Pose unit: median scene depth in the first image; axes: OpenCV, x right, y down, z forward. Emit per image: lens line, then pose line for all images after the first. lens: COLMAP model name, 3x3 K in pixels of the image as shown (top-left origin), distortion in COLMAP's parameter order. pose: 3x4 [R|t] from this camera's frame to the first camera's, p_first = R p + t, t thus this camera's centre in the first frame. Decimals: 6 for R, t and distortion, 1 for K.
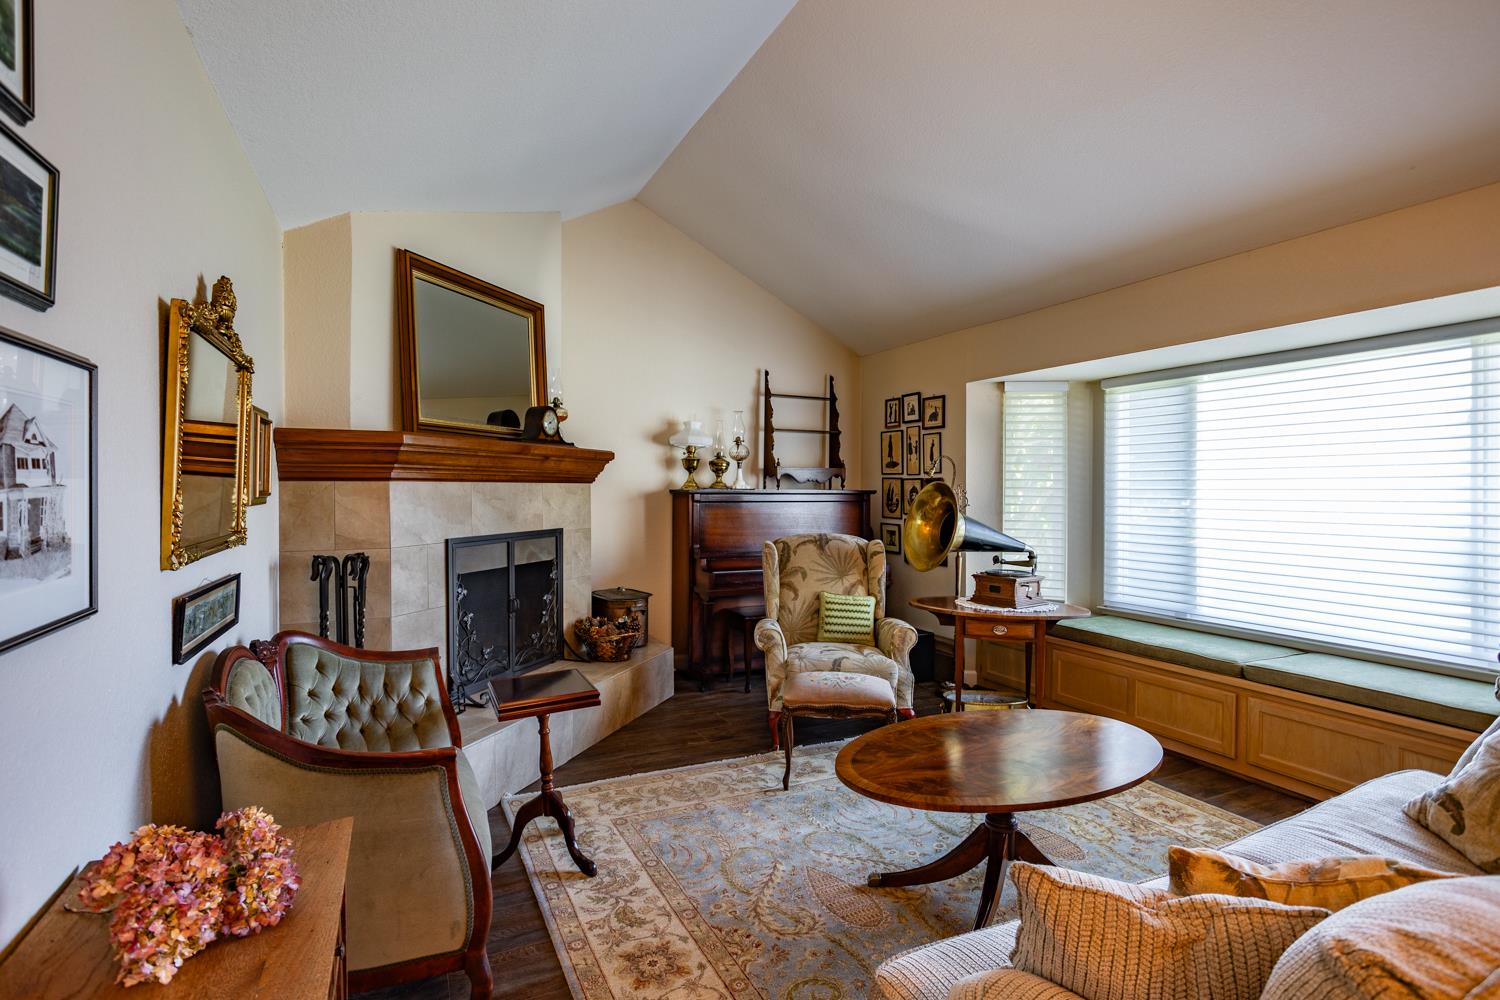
lens RADIAL K [[723.7, 0, 746.4], [0, 723.7, 491.5], [0, 0, 1]] dist [-0.037589, -0.000175]
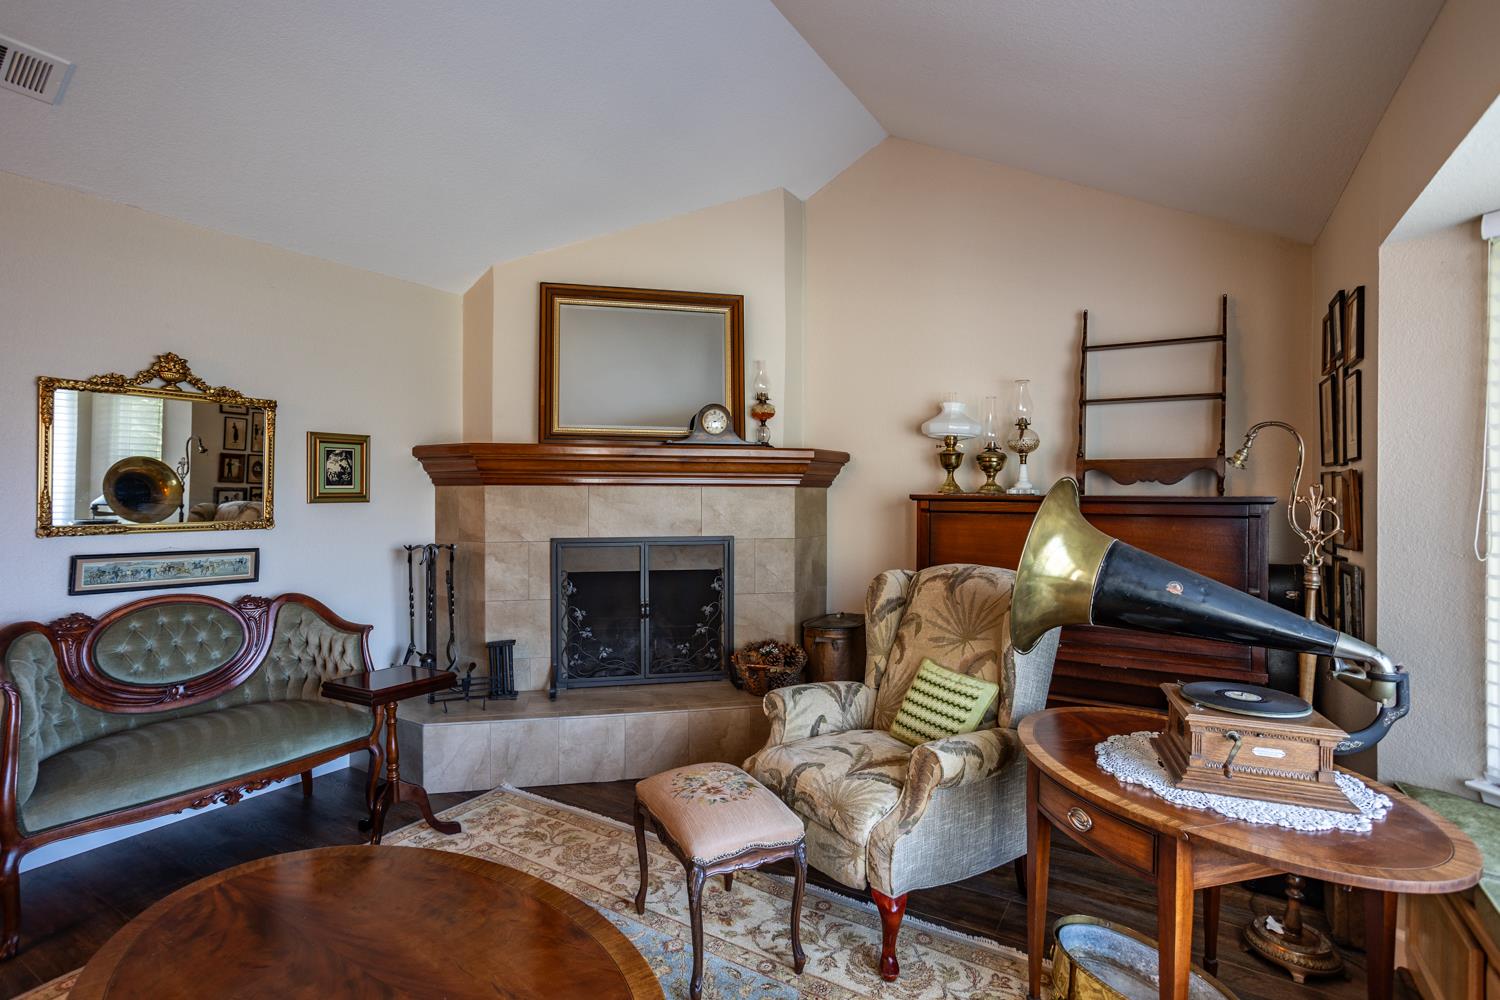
lens RADIAL K [[723.7, 0, 746.5], [0, 723.7, 497.6], [0, 0, 1]] dist [-0.037589, -0.000175]
pose [[0.537153, 0.002827, -0.843480, 0.642365], [-0.007996, 0.999967, -0.001741, 0.003933], [0.843447, 0.007680, 0.537157, 0.640255]]
